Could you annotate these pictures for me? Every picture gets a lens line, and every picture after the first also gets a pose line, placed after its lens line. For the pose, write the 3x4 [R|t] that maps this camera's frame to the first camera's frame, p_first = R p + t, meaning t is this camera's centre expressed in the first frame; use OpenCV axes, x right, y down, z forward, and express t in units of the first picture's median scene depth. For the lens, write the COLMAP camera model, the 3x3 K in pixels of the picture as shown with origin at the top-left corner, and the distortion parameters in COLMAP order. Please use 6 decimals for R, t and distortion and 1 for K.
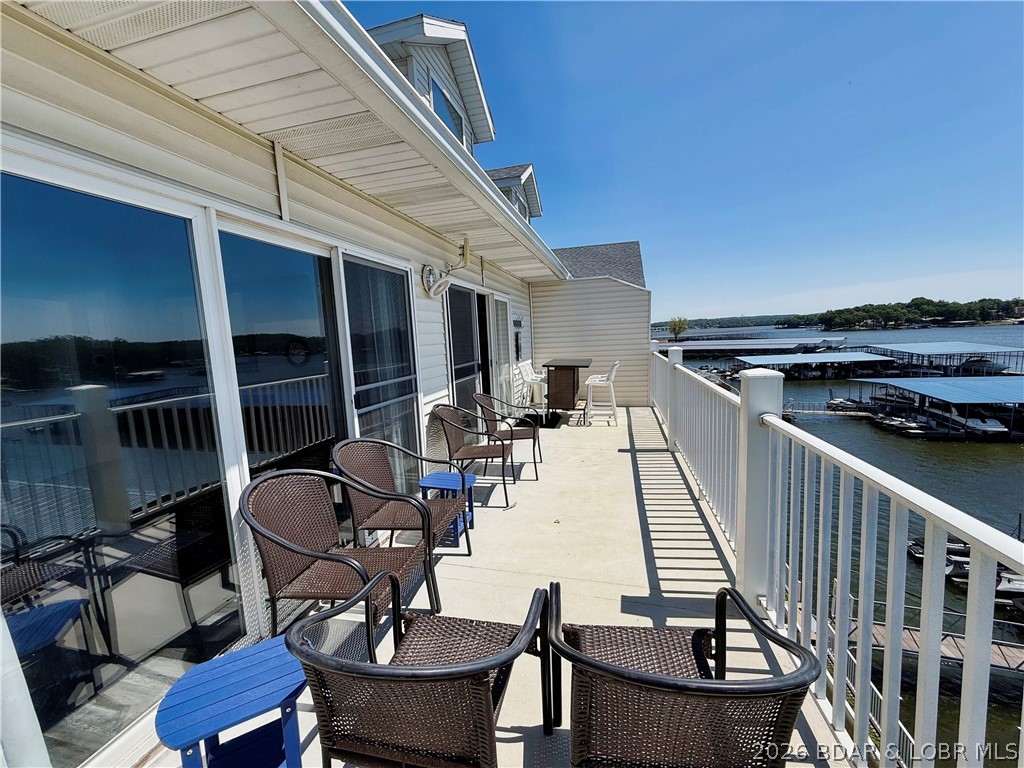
lens RADIAL K [[409.7, 0, 509.0], [0, 409.7, 384.9], [0, 0, 1]] dist [0.000820, -0.000265]
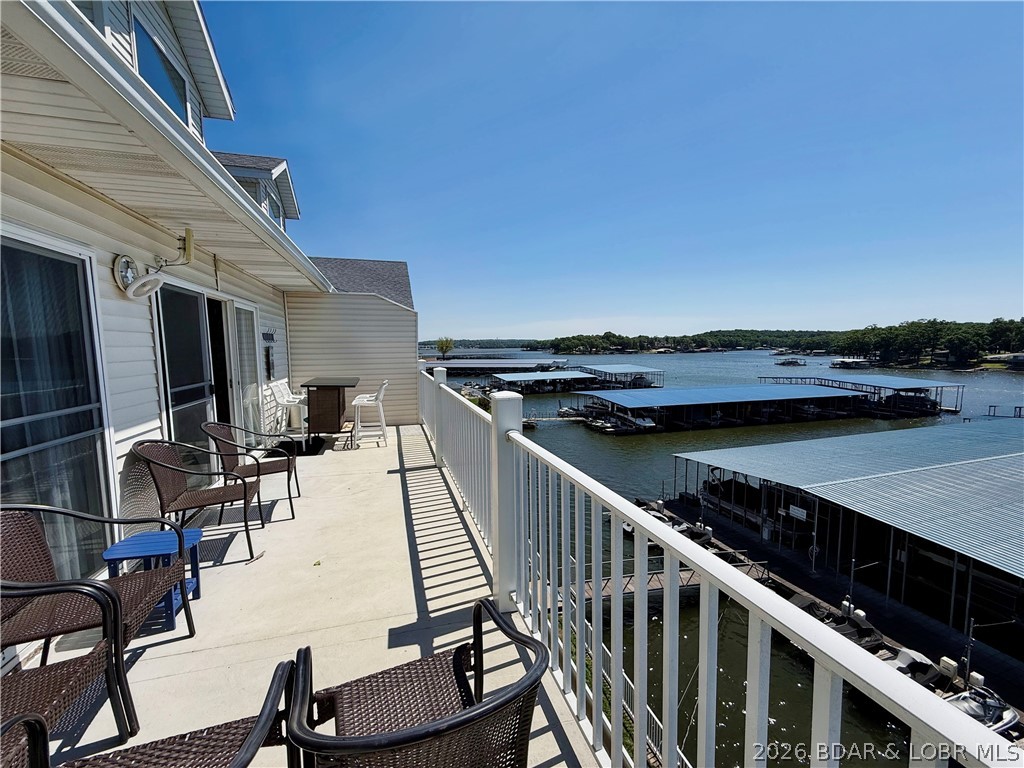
lens RADIAL K [[409.7, 0, 509.0], [0, 409.7, 384.9], [0, 0, 1]] dist [0.000820, -0.000265]
pose [[0.856286, -0.009191, 0.516420, 0.013533], [0.030072, 0.999033, -0.032082, -0.009281], [-0.515626, 0.043002, 0.855734, 0.006008]]
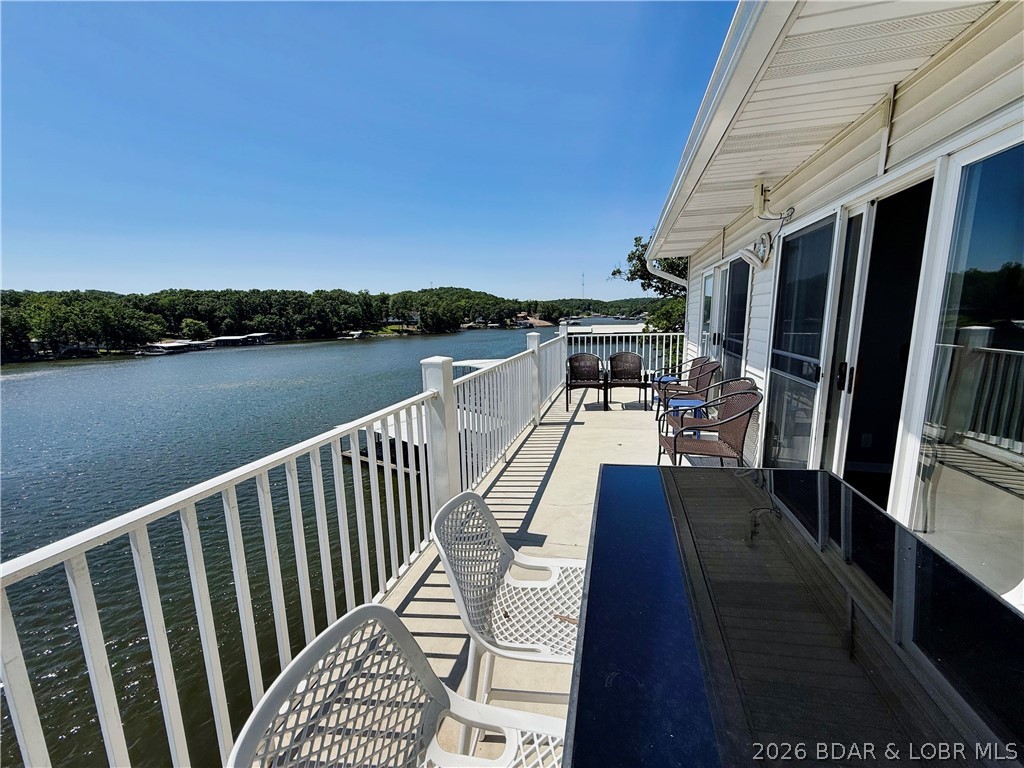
lens RADIAL K [[409.7, 0, 509.0], [0, 409.7, 384.9], [0, 0, 1]] dist [0.000820, -0.000265]
pose [[-0.997131, 0.072624, 0.021329, 0.341990], [0.075691, 0.958293, 0.275583, -0.221942], [-0.000425, 0.276407, -0.961041, 1.734781]]
